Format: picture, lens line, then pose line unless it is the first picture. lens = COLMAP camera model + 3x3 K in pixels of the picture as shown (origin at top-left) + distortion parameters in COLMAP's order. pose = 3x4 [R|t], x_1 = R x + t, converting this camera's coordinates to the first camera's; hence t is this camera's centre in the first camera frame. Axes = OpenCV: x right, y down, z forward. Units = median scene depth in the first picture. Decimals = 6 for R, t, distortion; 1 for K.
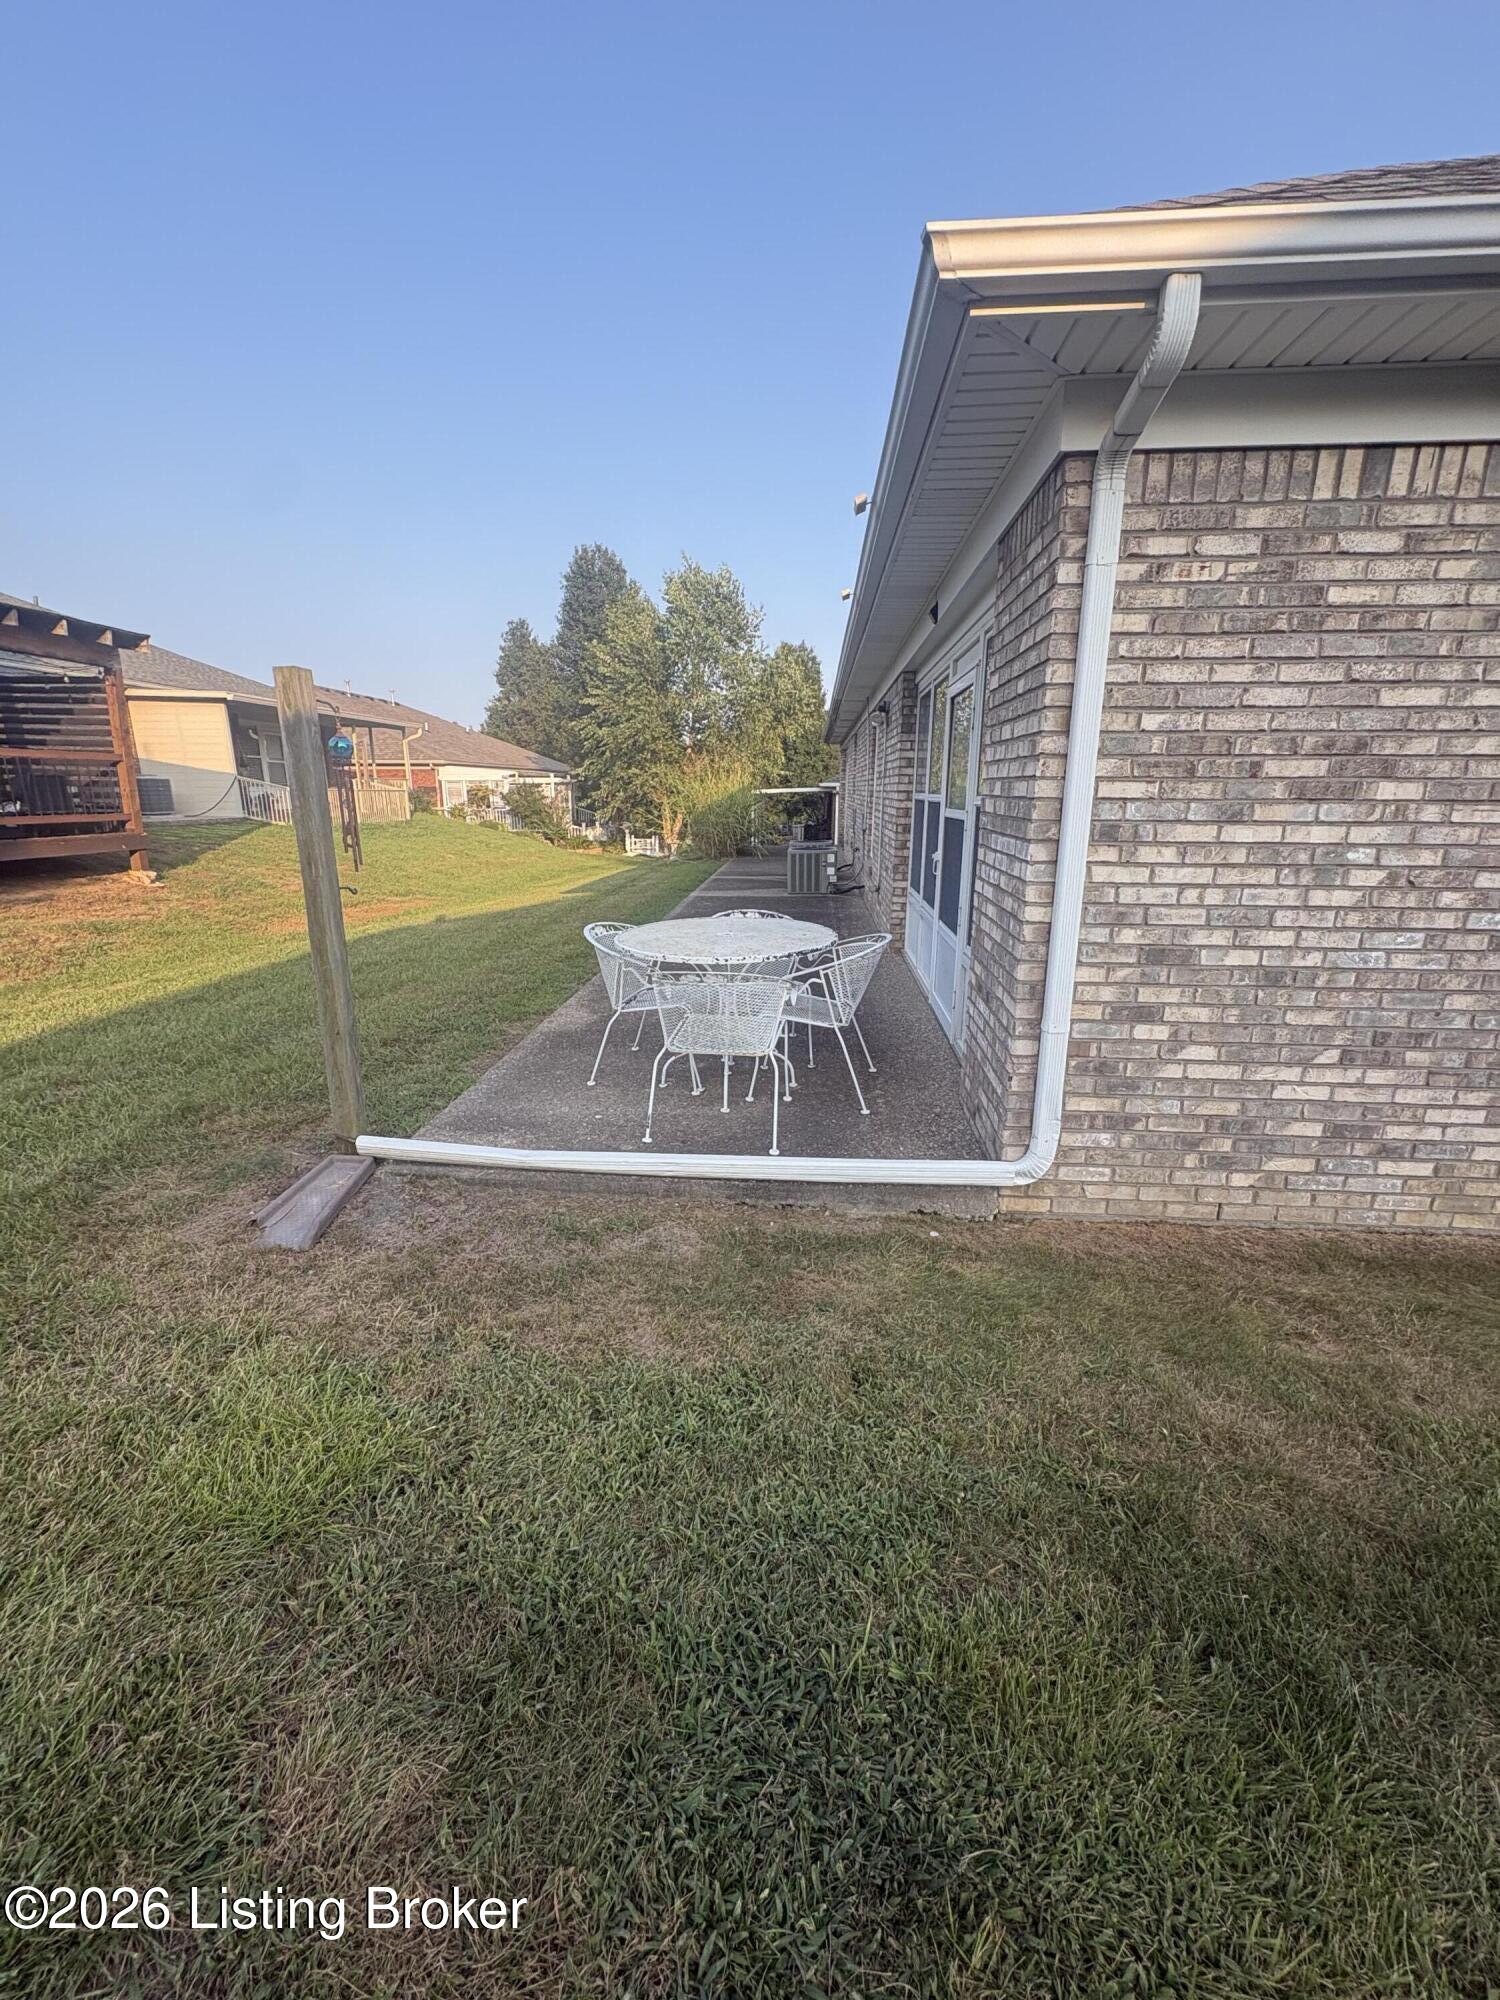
lens RADIAL K [[795.8, 0, 751.6], [0, 795.8, 998.3], [0, 0, 1]] dist [-0.001404, 0.000252]
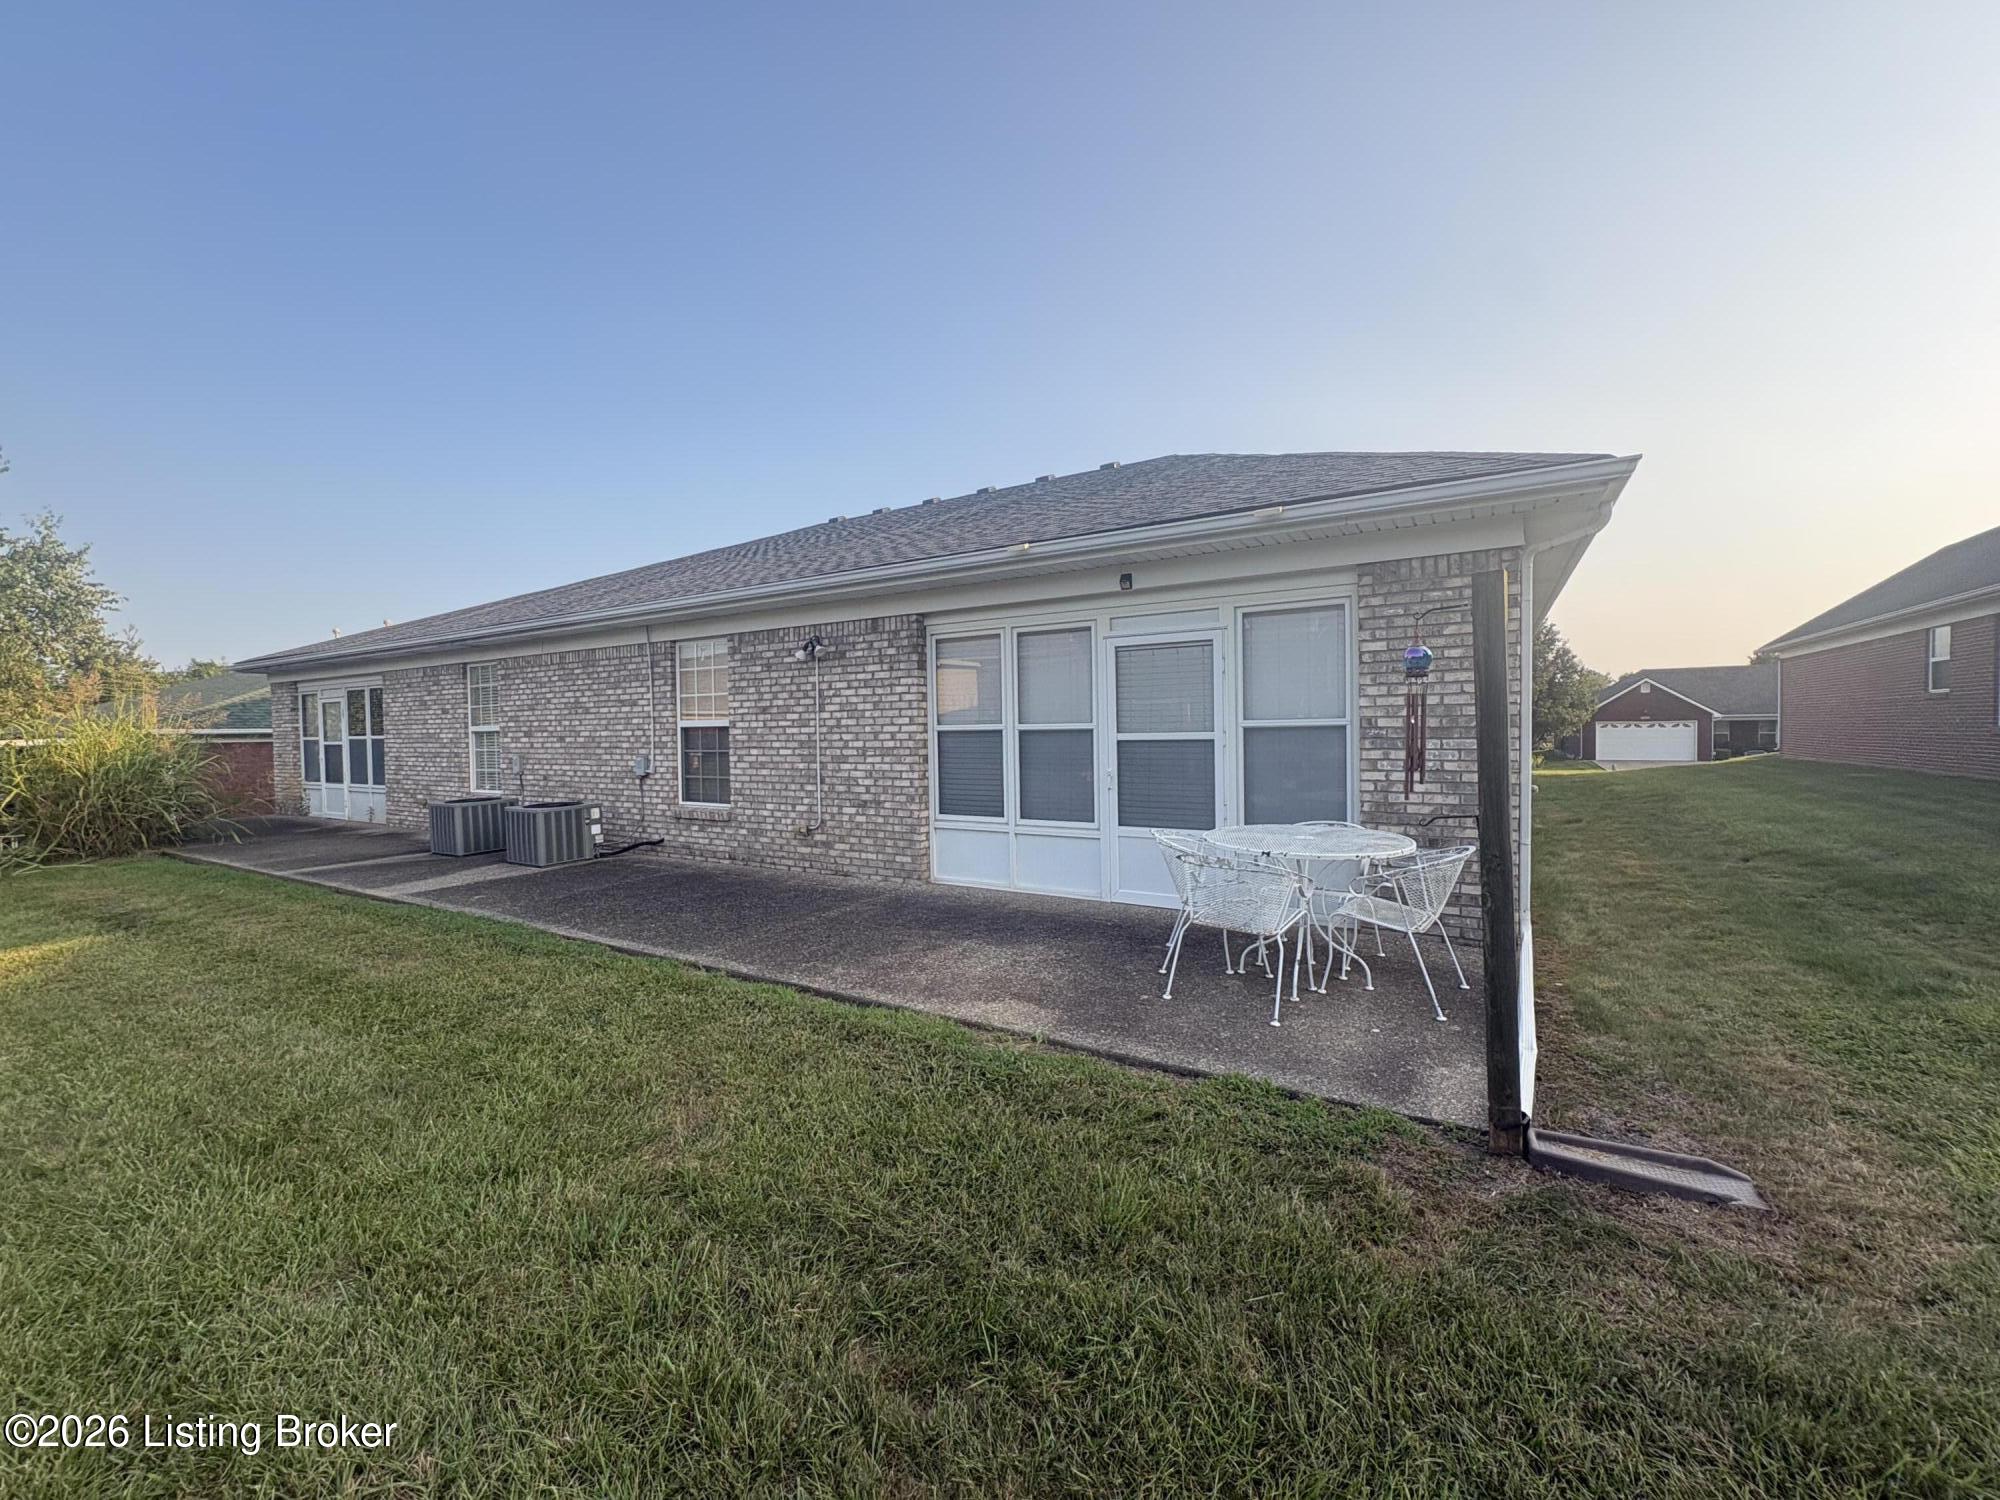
lens RADIAL K [[795.8, 0, 996.6], [0, 795.8, 755.3], [0, 0, 1]] dist [-0.001404, 0.000252]
pose [[0.459446, -0.037923, 0.887396, -0.657445], [0.241492, 0.966785, -0.083716, -0.108980], [-0.854746, 0.252762, 0.453344, 0.451001]]
